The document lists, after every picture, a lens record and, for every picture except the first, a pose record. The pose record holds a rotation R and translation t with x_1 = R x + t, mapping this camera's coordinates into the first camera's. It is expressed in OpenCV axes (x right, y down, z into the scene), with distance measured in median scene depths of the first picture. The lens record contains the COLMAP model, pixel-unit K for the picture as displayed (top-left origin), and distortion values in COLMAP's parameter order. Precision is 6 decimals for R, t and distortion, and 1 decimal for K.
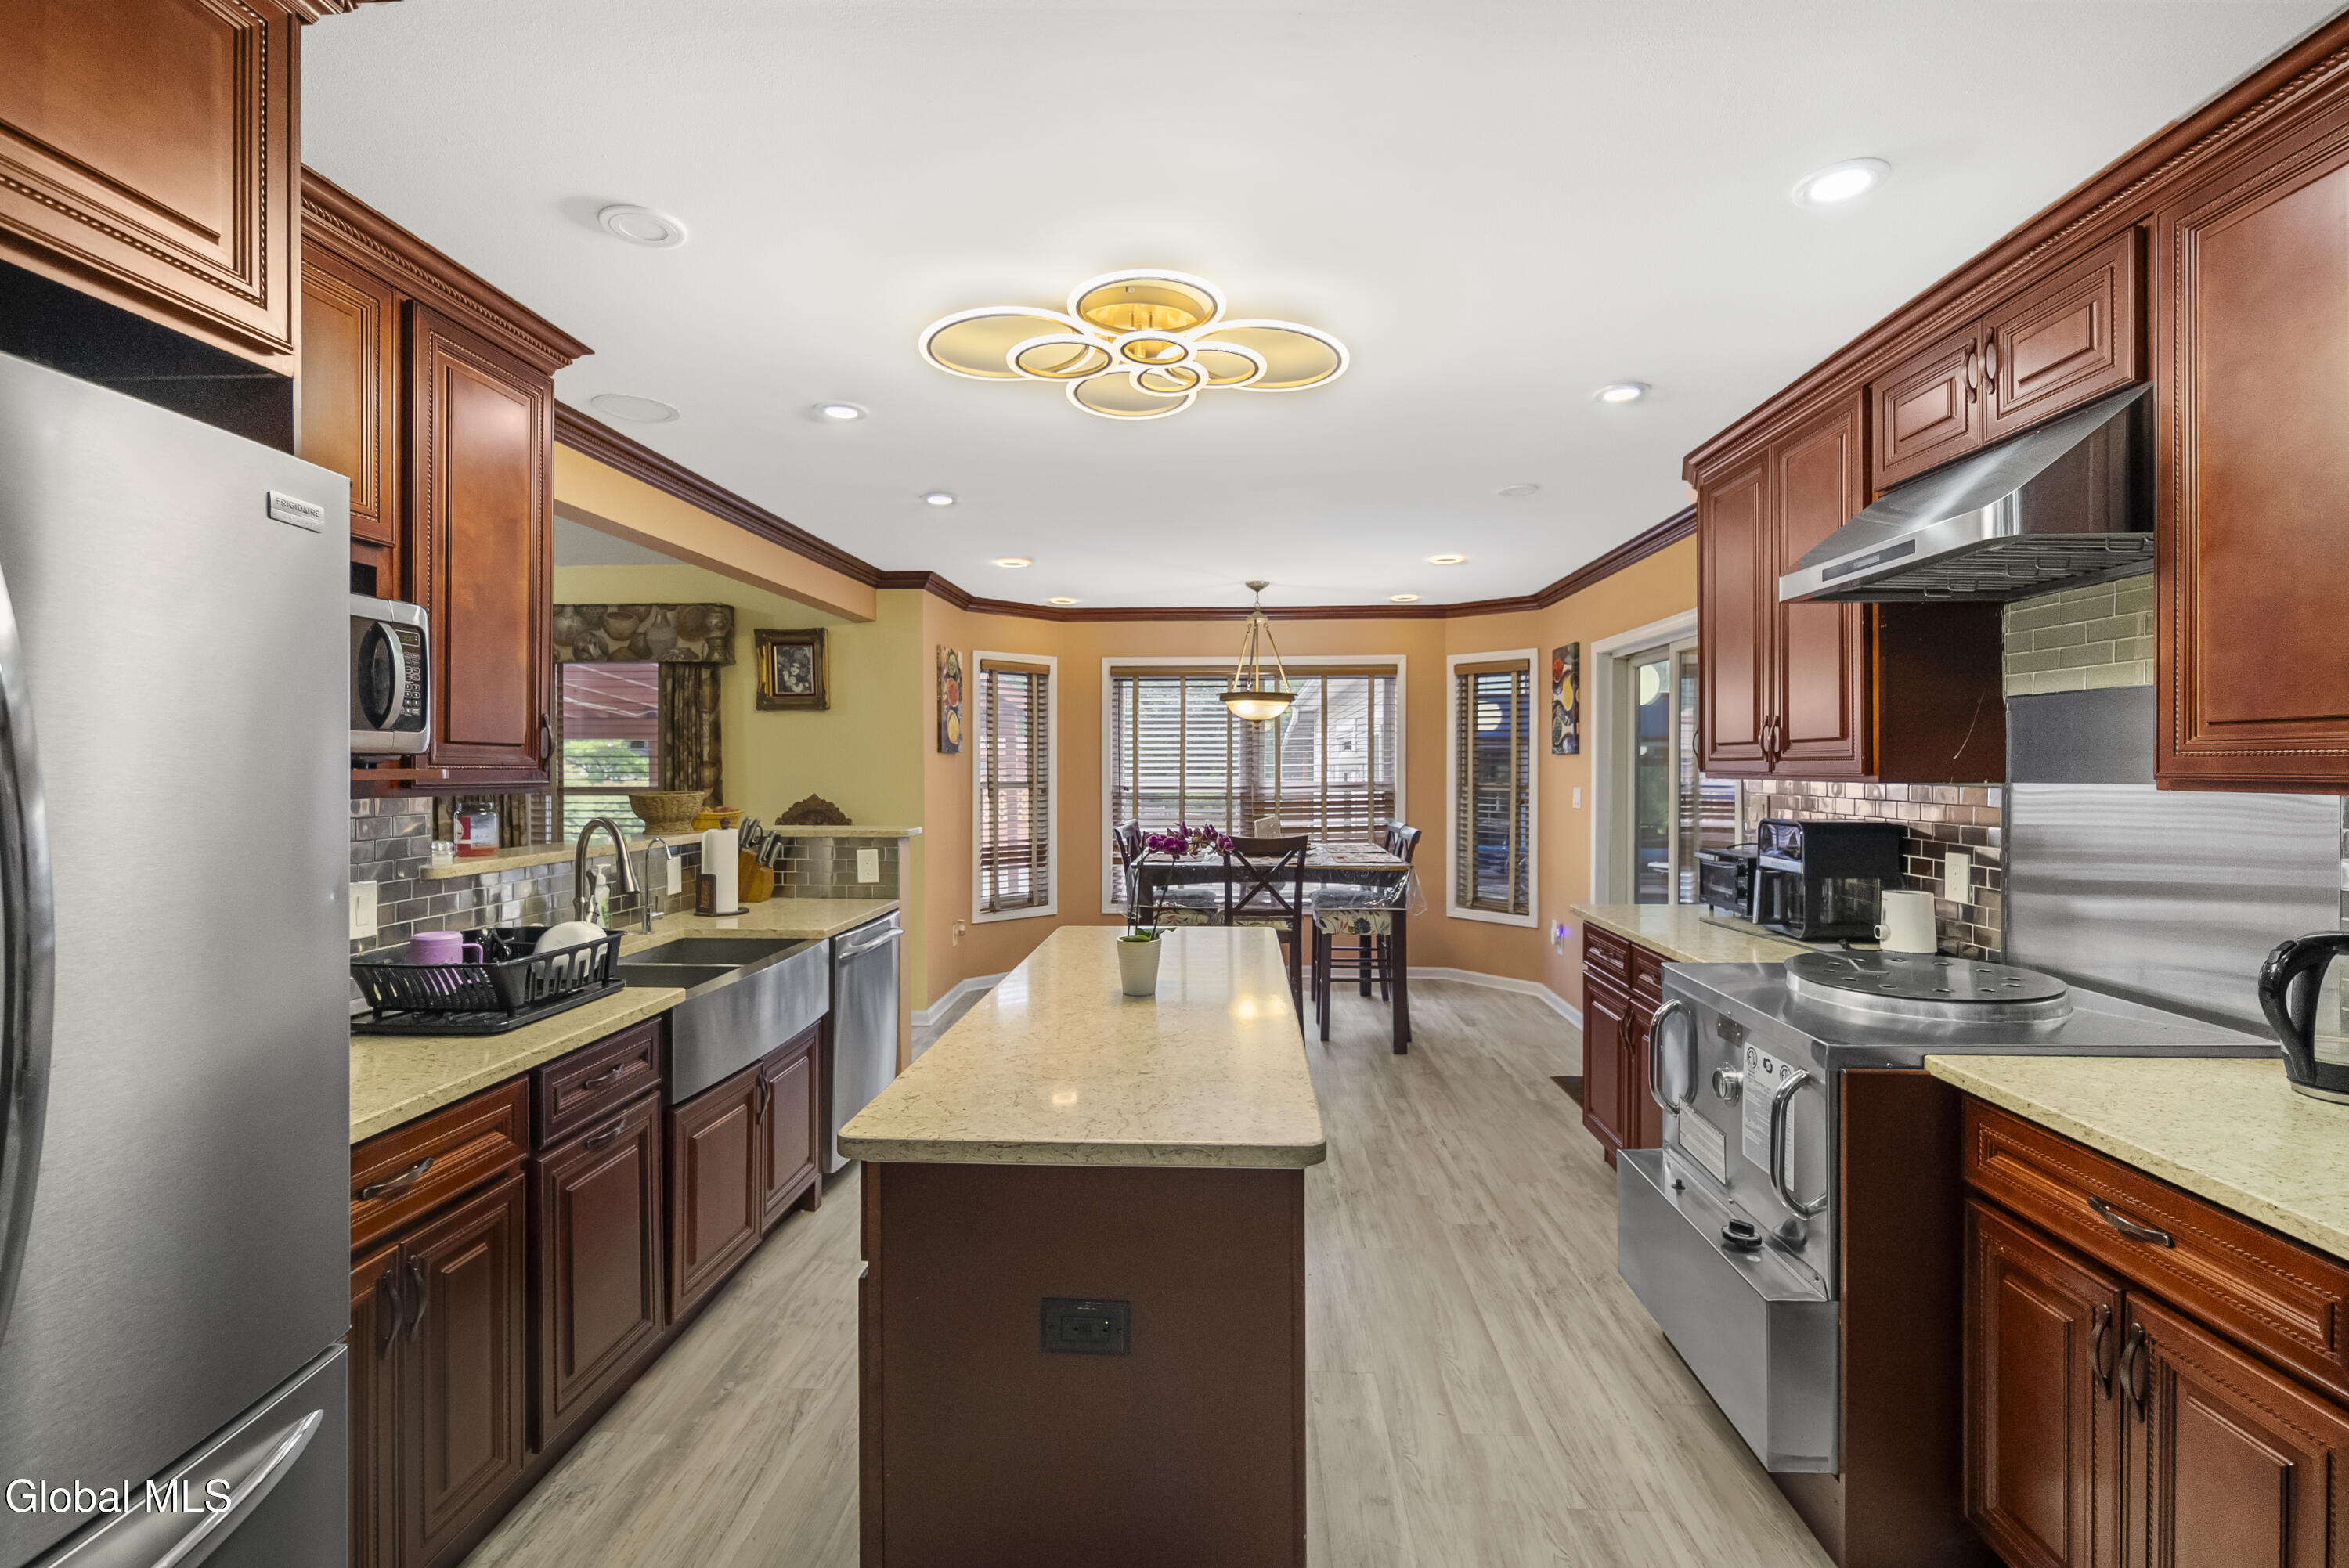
lens RADIAL K [[1063.8, 0, 1177.4], [0, 1063.8, 780.0], [0, 0, 1]] dist [-0.001838, 0.000767]
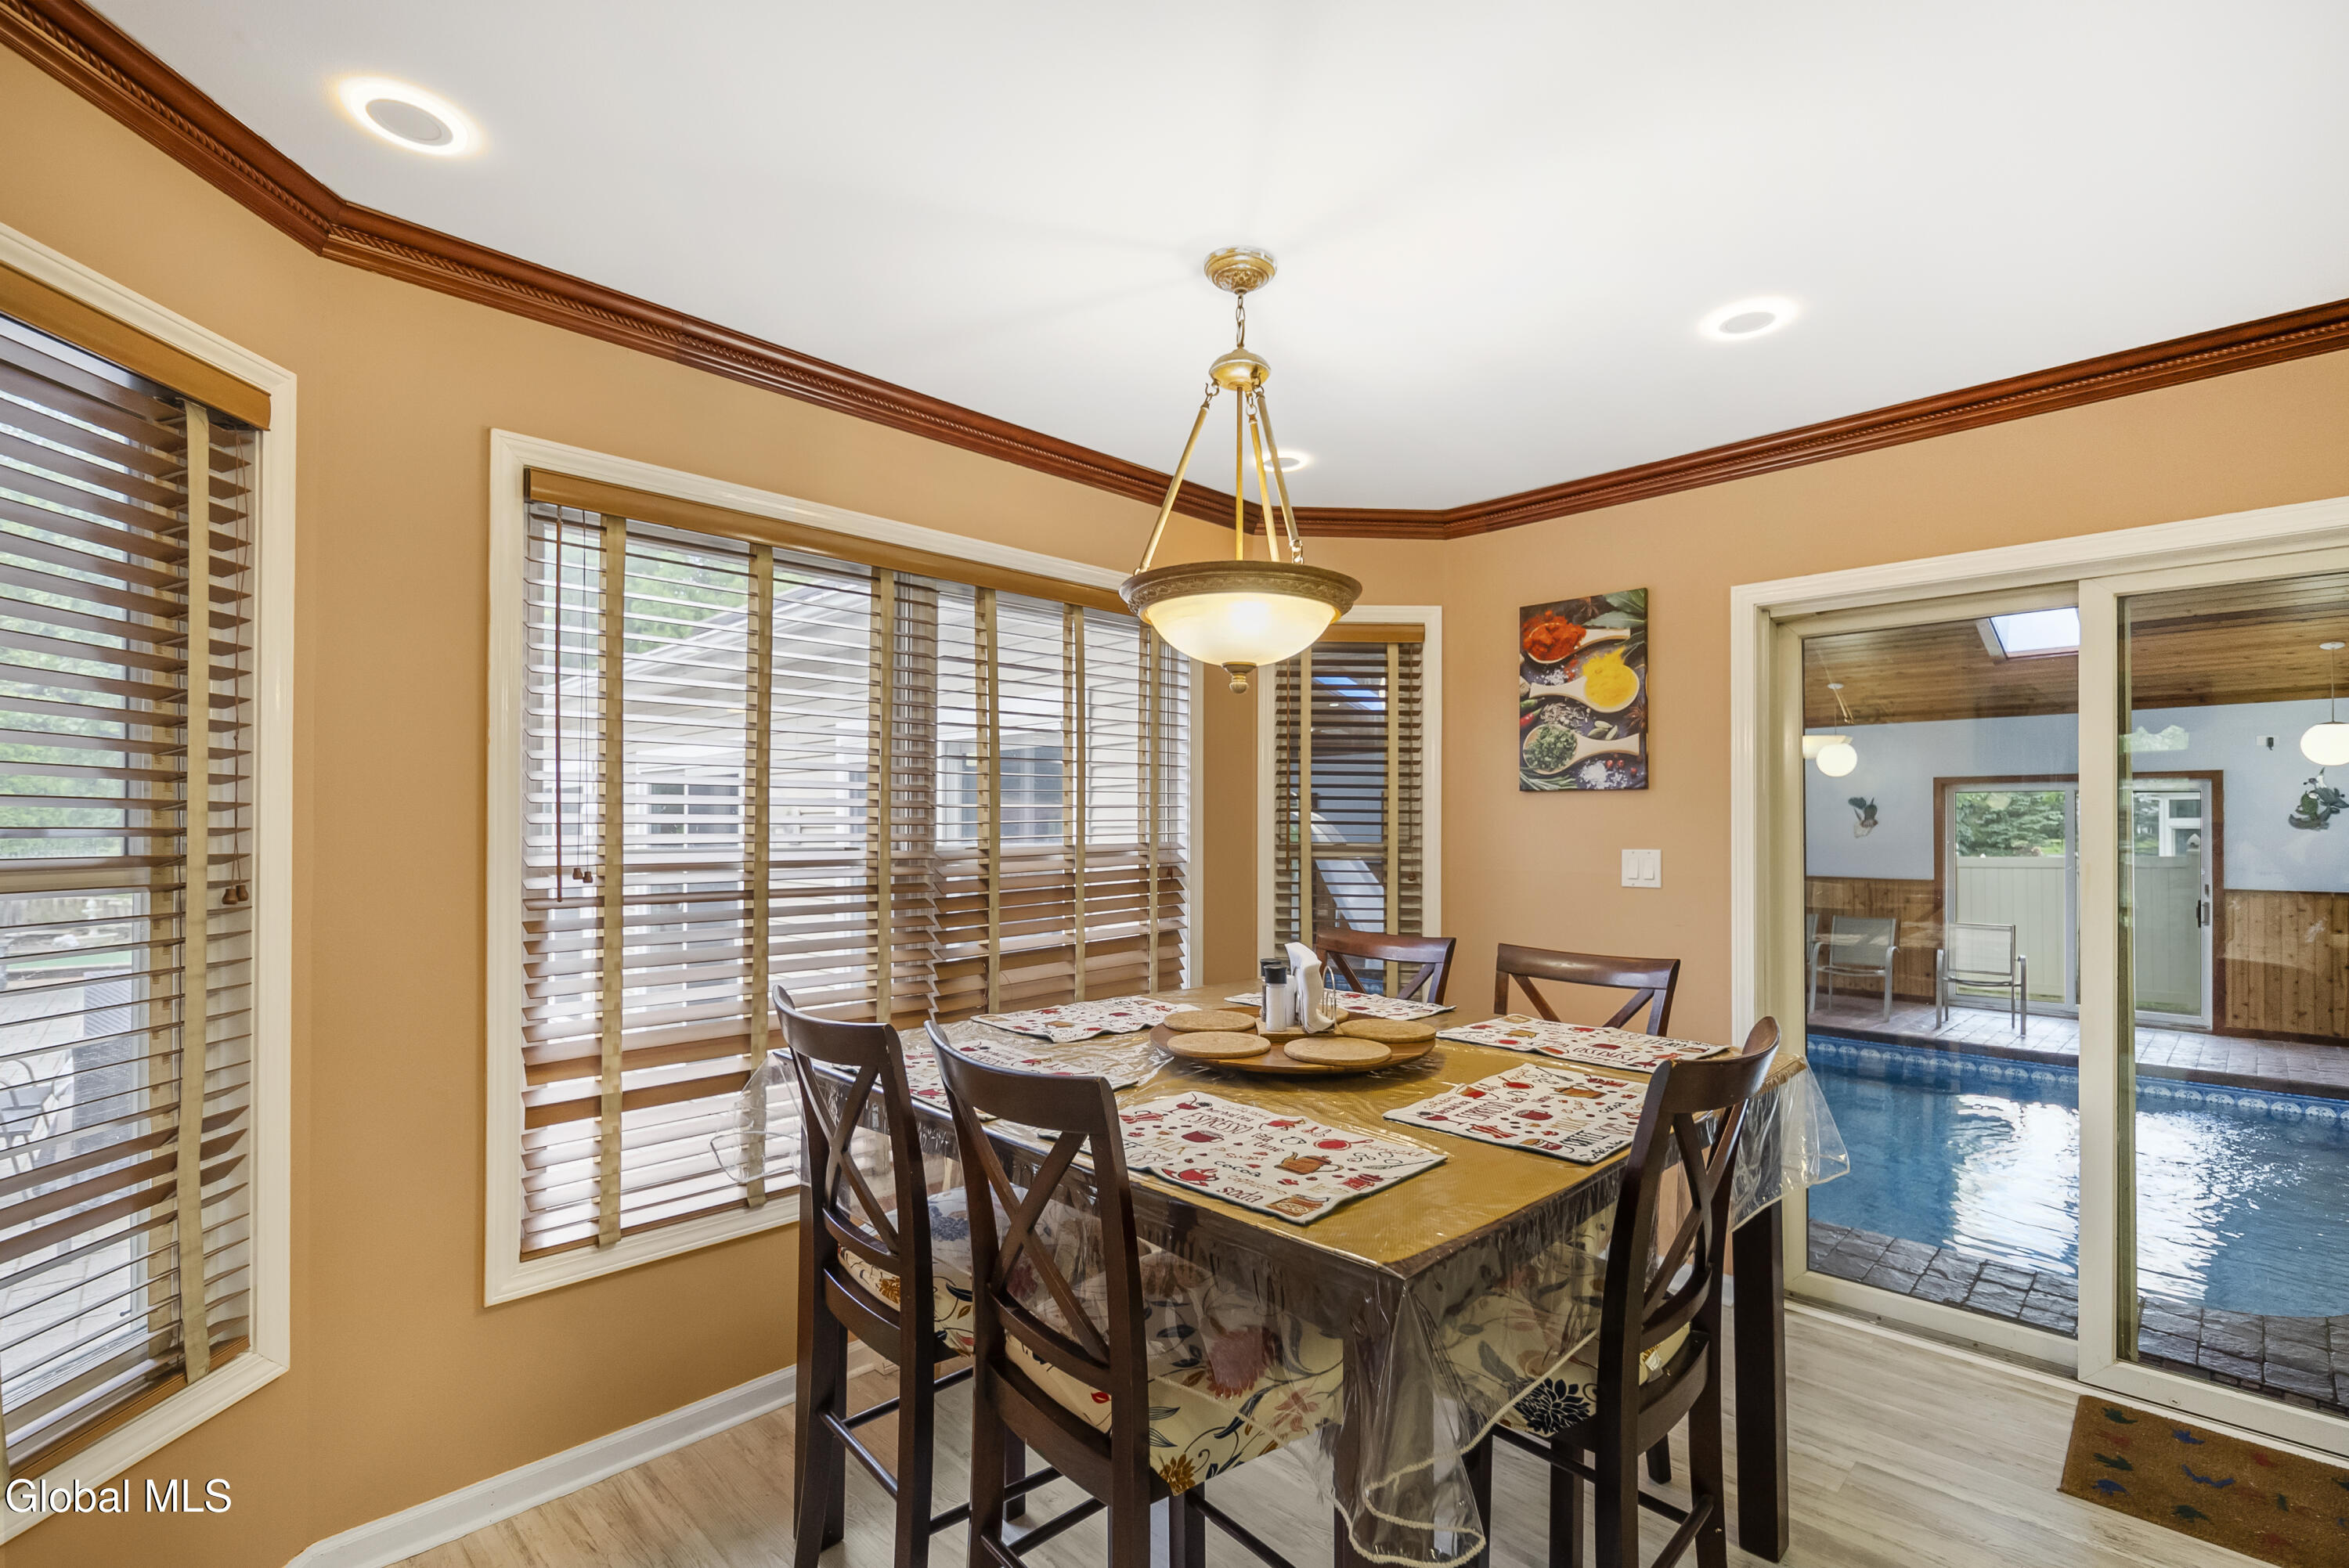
lens RADIAL K [[1063.8, 0, 1186.6], [0, 1063.8, 829.0], [0, 0, 1]] dist [-0.001838, 0.000767]
pose [[0.672078, 0.001233, 0.740479, -0.350665], [0.005600, 0.999962, -0.006748, -0.004176], [-0.740459, 0.008682, 0.672045, 1.469496]]
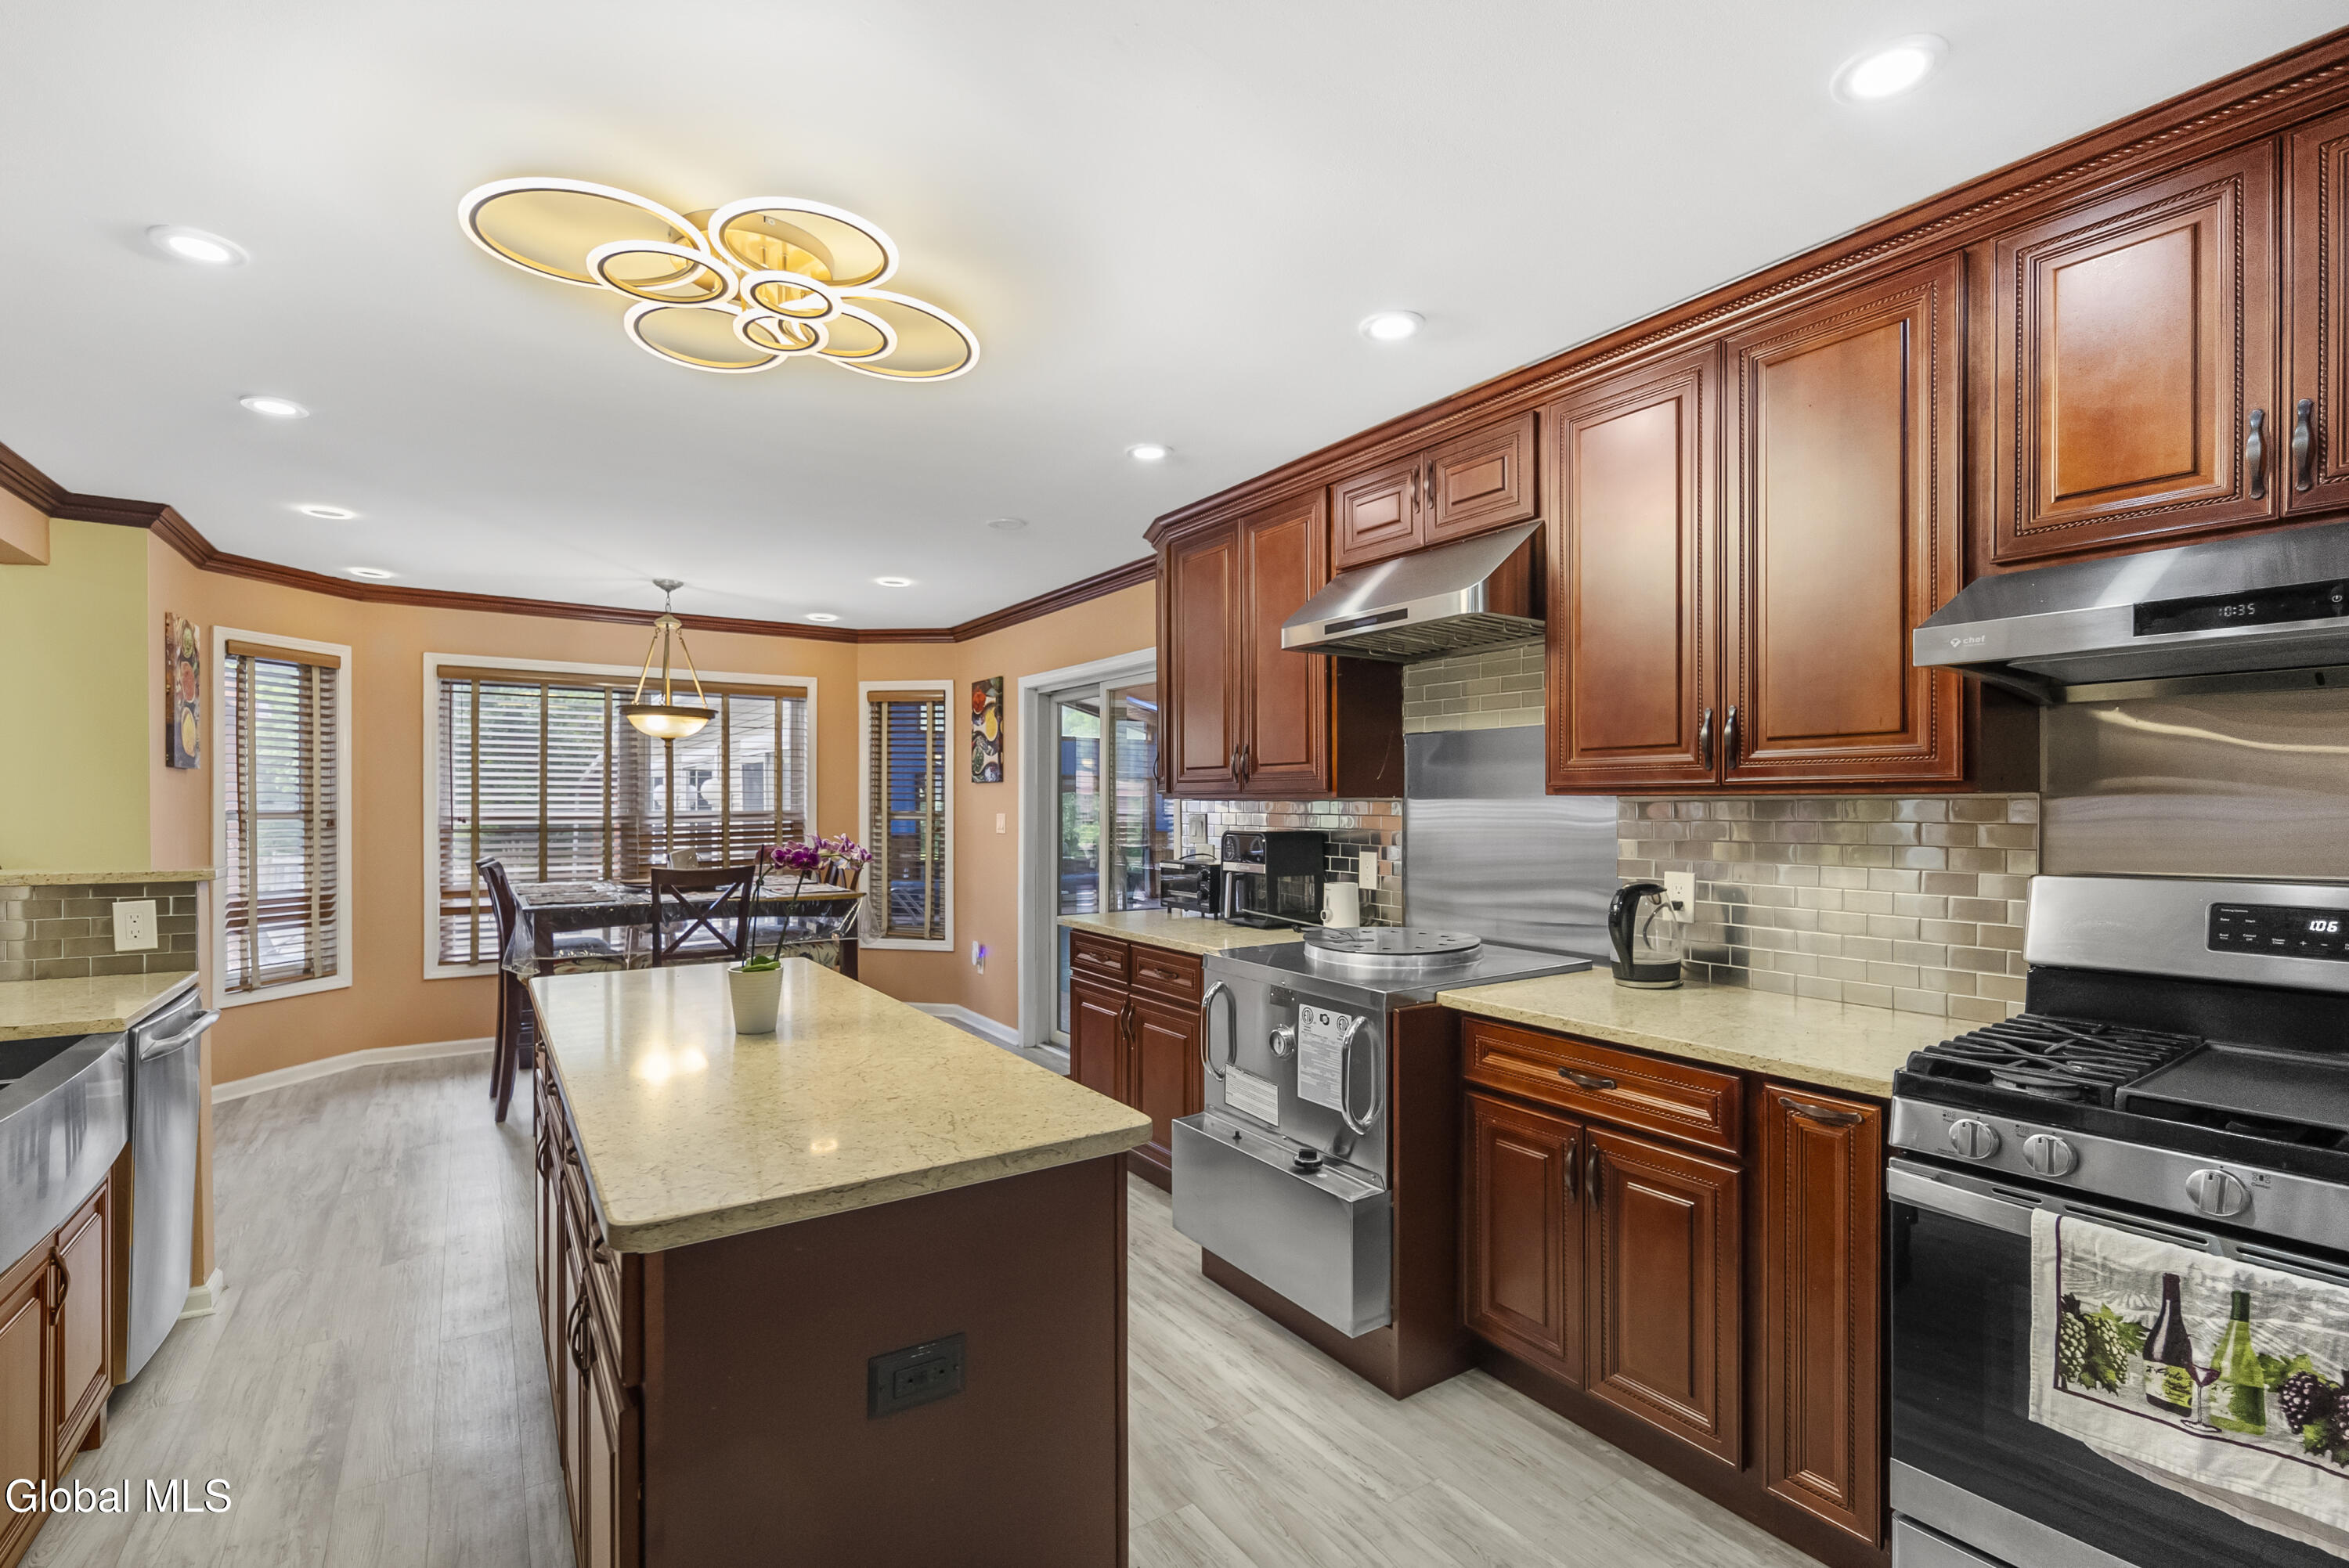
lens RADIAL K [[1063.8, 0, 1199.8], [0, 1063.8, 817.6], [0, 0, 1]] dist [-0.001838, 0.000767]
pose [[0.794901, -0.005550, 0.606714, -0.203466], [0.006121, 0.999981, 0.001128, 0.020296], [-0.606709, 0.002817, 0.794919, 0.065315]]
